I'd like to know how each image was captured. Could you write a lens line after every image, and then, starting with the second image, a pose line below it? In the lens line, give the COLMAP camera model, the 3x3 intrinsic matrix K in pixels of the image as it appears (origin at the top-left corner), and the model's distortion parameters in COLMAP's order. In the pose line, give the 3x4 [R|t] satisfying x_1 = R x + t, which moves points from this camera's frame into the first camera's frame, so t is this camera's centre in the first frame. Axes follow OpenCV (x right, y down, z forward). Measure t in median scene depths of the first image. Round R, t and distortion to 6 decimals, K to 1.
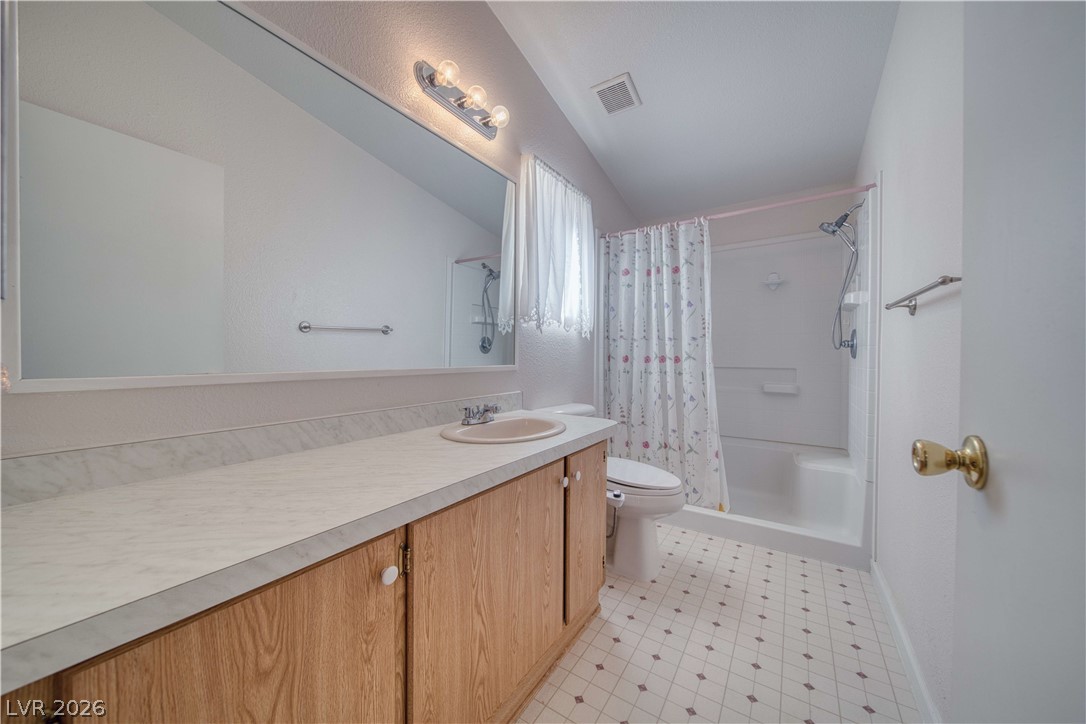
lens RADIAL K [[378.7, 0, 544.6], [0, 378.7, 359.9], [0, 0, 1]] dist [-0.003682, -0.000900]
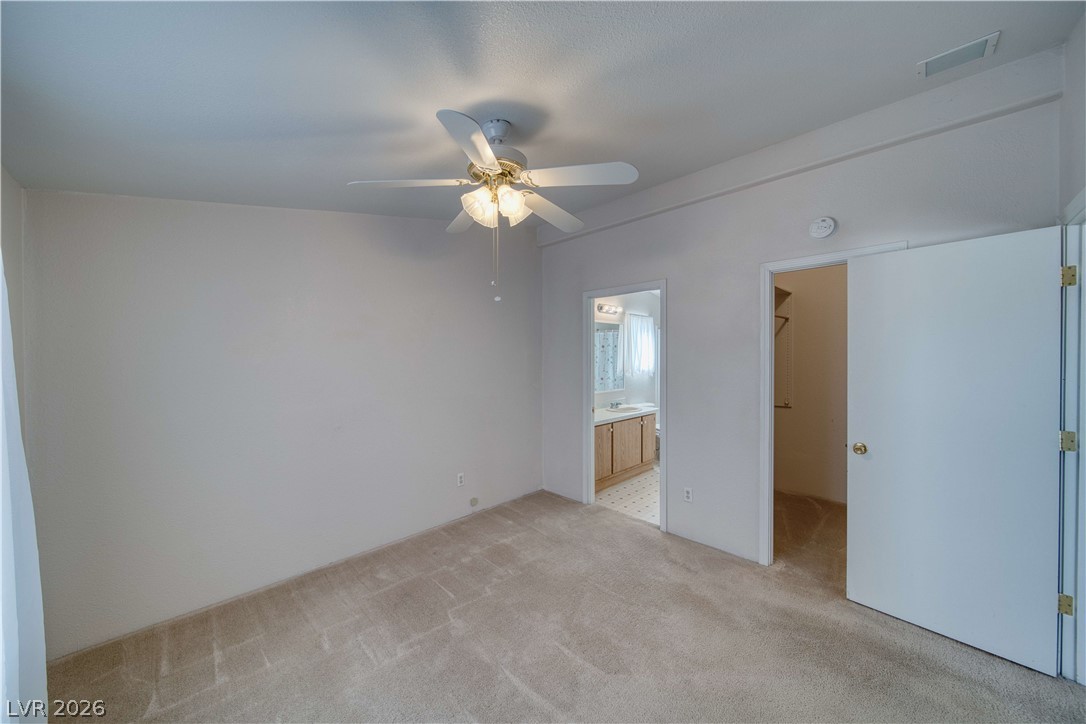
lens RADIAL K [[378.7, 0, 543.5], [0, 378.7, 360.0], [0, 0, 1]] dist [-0.003682, -0.000900]
pose [[0.978053, -0.009899, -0.208123, -0.075440], [0.008504, 0.999935, -0.007598, -0.189354], [0.208185, 0.005661, 0.978073, -1.938681]]
